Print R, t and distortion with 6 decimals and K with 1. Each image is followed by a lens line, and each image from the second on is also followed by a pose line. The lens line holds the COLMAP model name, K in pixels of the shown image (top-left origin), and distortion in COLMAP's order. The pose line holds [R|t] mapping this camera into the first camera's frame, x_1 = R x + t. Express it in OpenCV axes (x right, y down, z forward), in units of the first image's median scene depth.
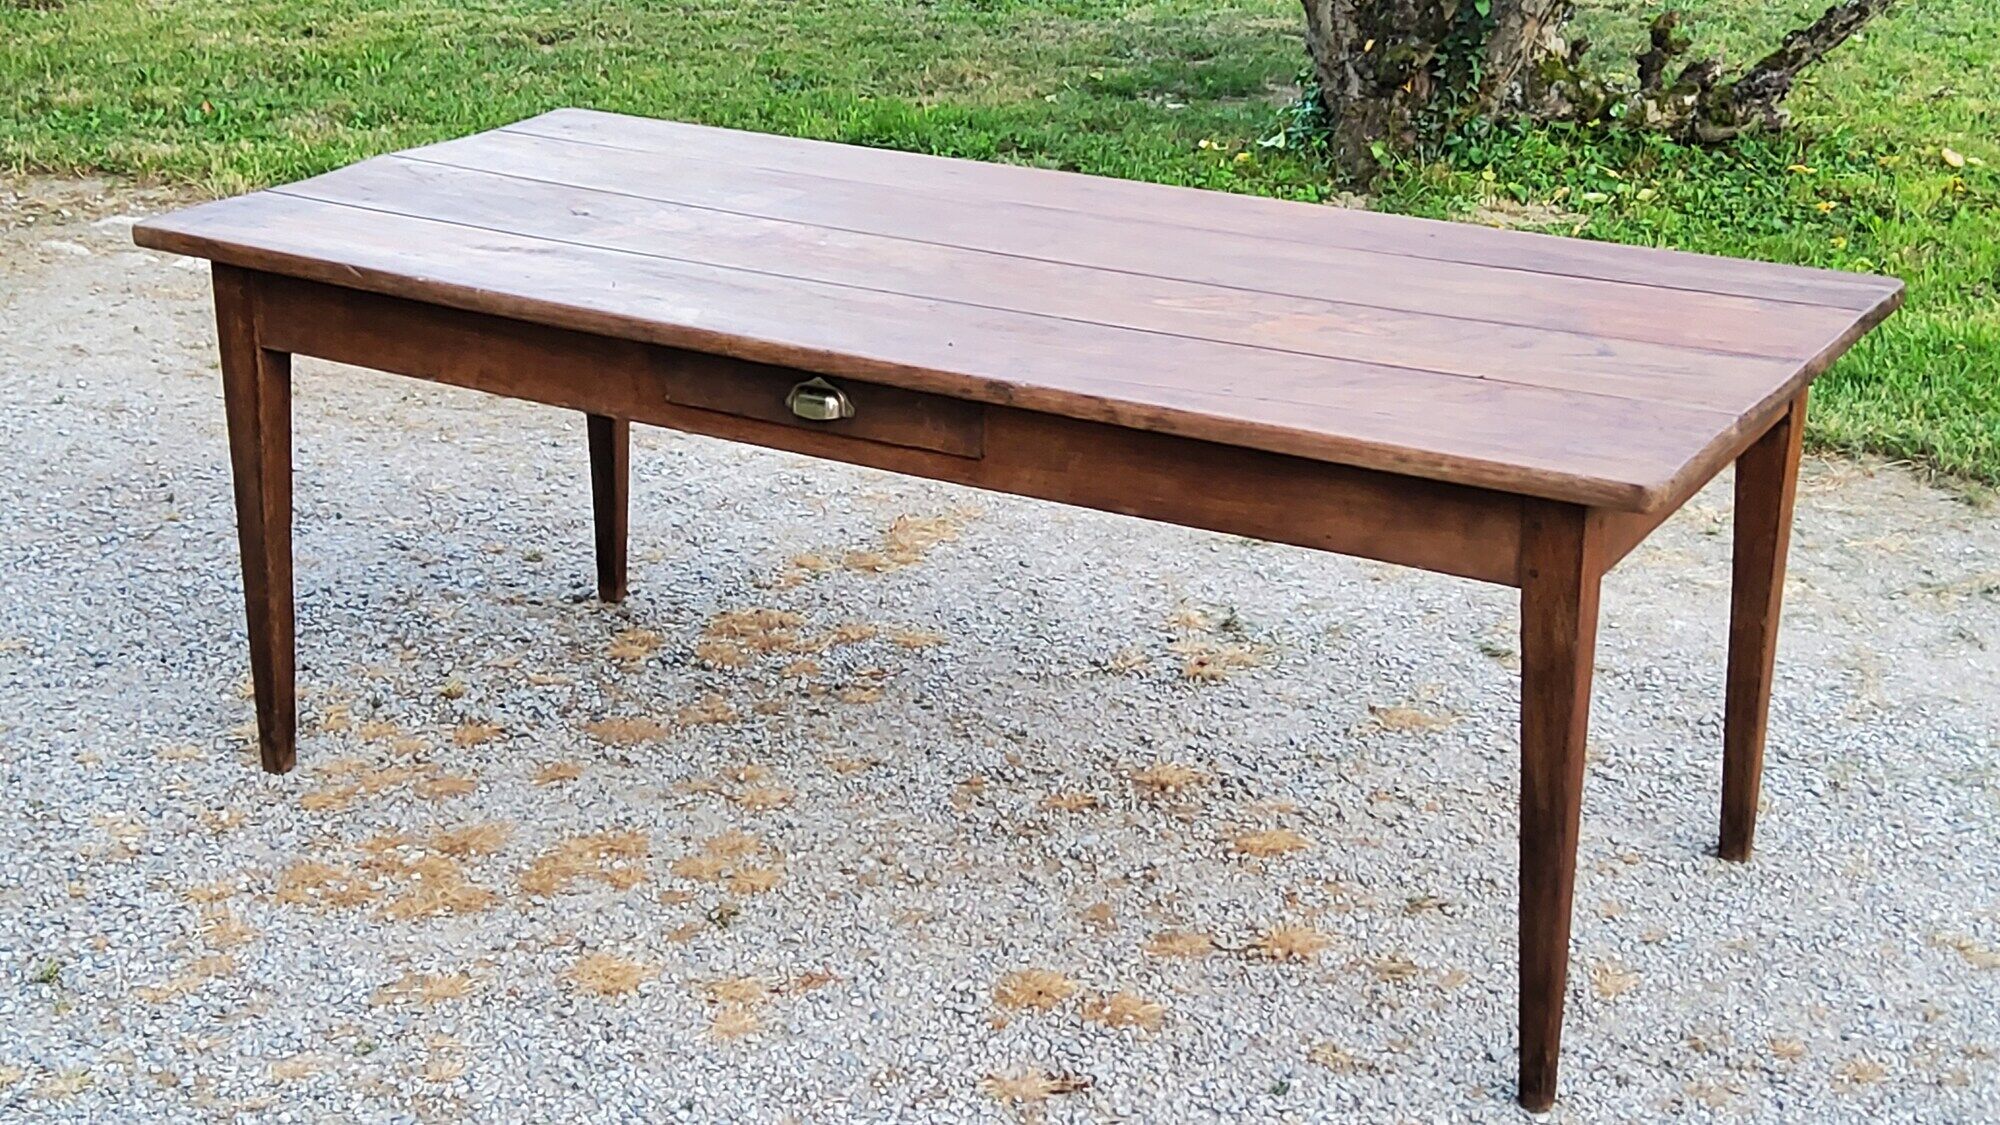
lens RADIAL K [[2993.2, 0, 947.8], [0, 2993.2, 566.3], [0, 0, 1]] dist [0.089102, 0.000000]
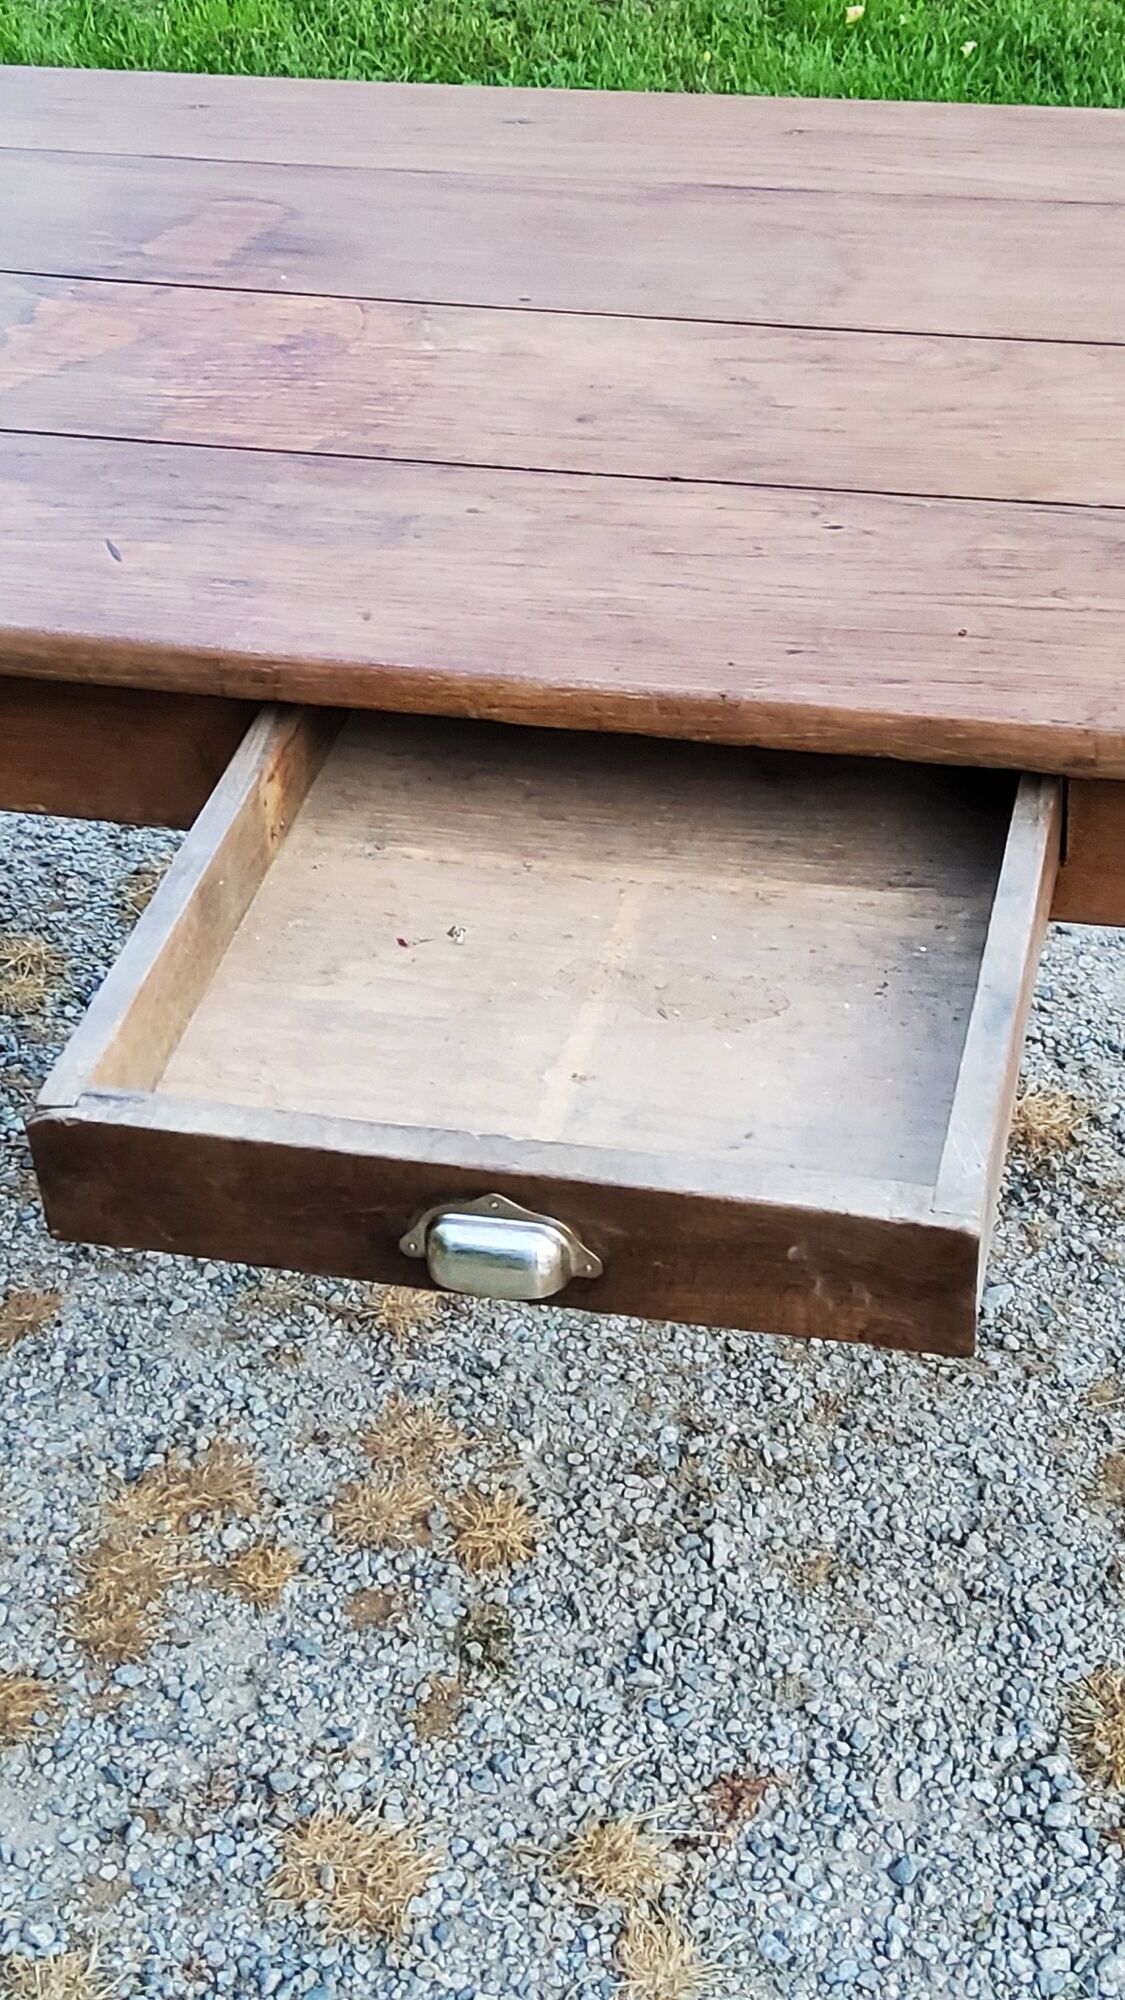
lens RADIAL K [[2993.2, 0, 578.9], [0, 2993.2, 996.7], [0, 0, 1]] dist [0.089102, 0.000000]
pose [[0.962318, -0.180532, 0.203353, -0.125392], [0.125640, 0.958401, 0.256284, -0.111875], [-0.241162, -0.221077, 0.944969, 0.430261]]
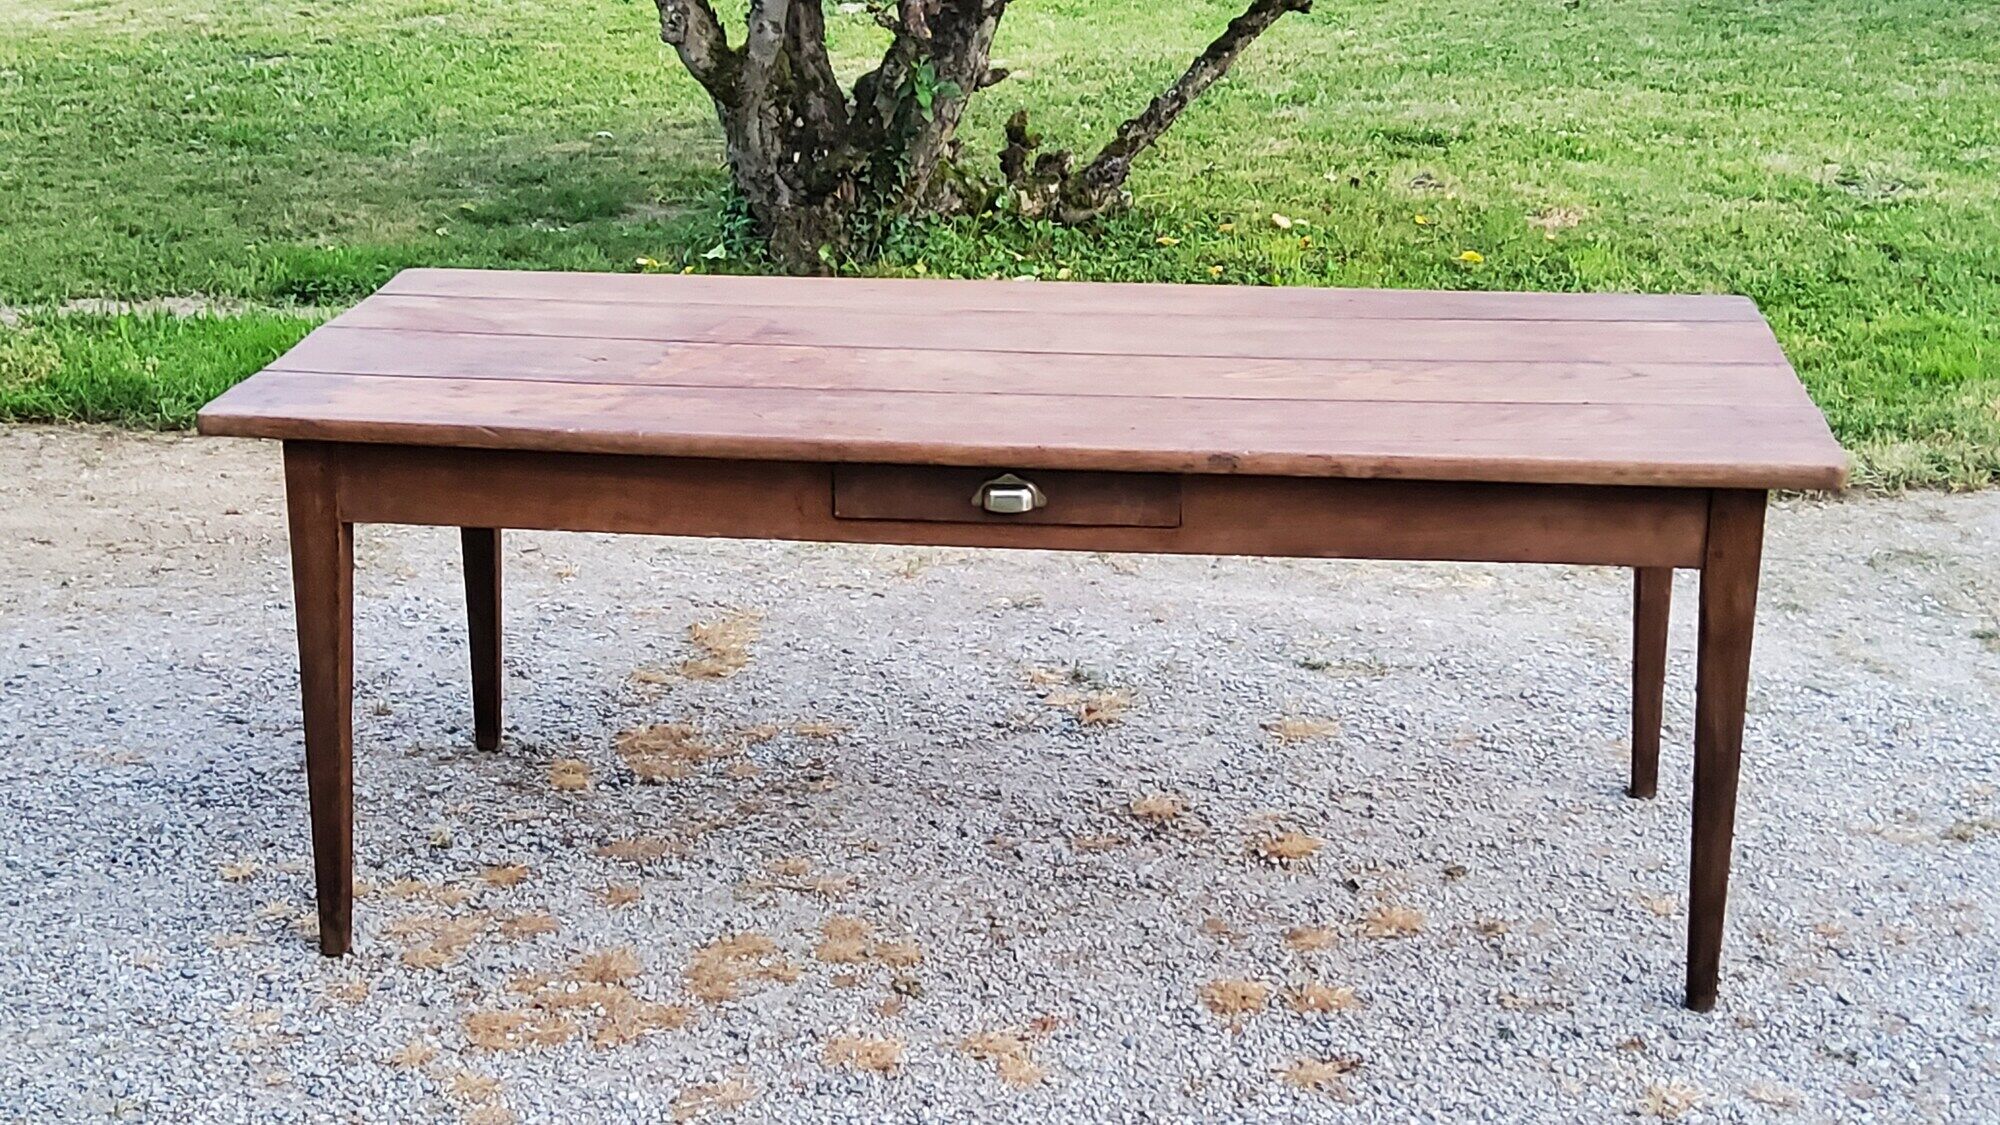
lens RADIAL K [[2993.2, 0, 960.5], [0, 2993.2, 547.2], [0, 0, 1]] dist [0.089102, 0.000000]
pose [[0.921253, -0.120622, 0.369789, -0.365868], [0.137199, 0.990366, -0.018754, -0.013310], [-0.363964, 0.068012, 0.928927, -0.005742]]
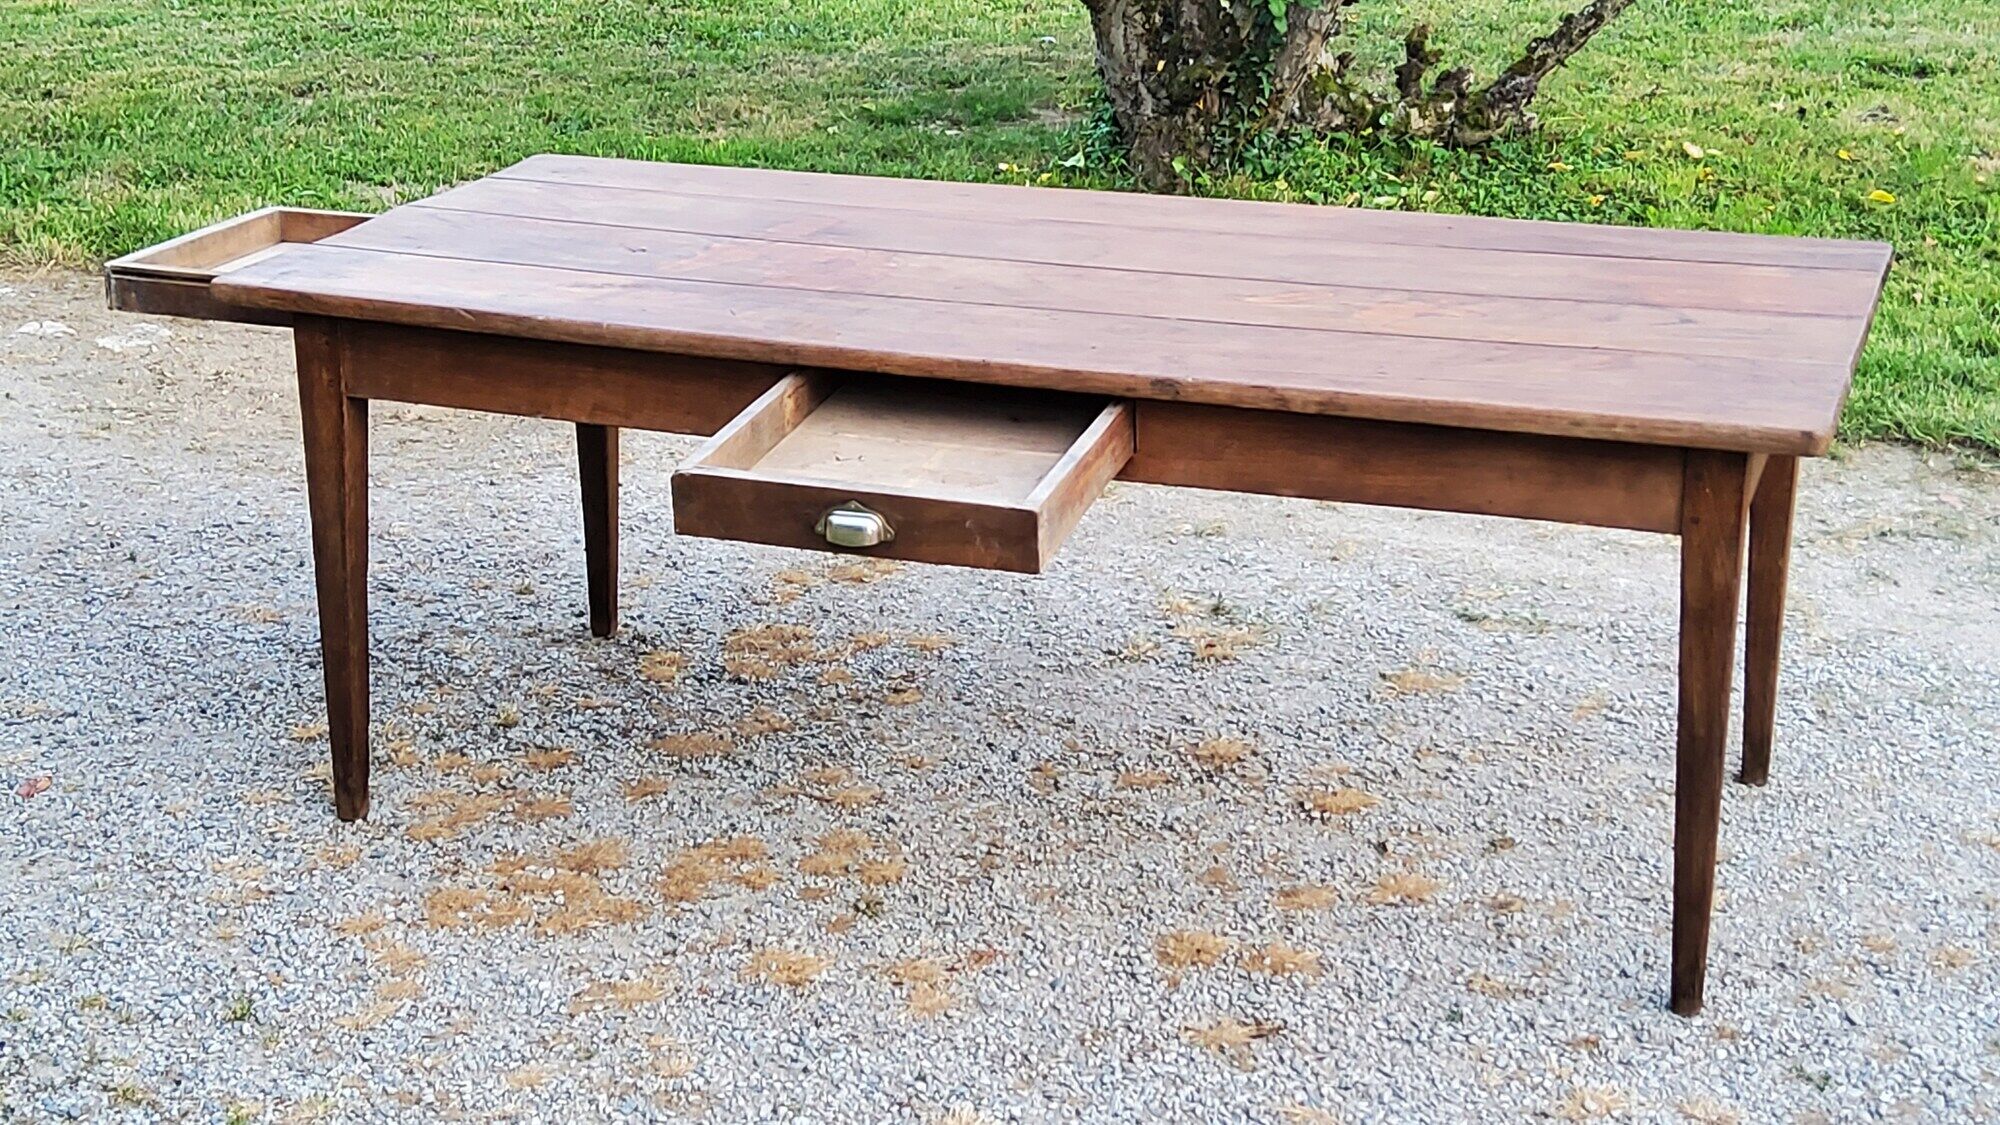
lens RADIAL K [[2993.2, 0, 951.1], [0, 2993.2, 563.3], [0, 0, 1]] dist [0.089102, 0.000000]
pose [[0.987026, -0.062623, 0.147846, -0.163723], [0.064660, 0.997867, -0.009010, 0.007197], [-0.146966, 0.018453, 0.988969, -0.033537]]
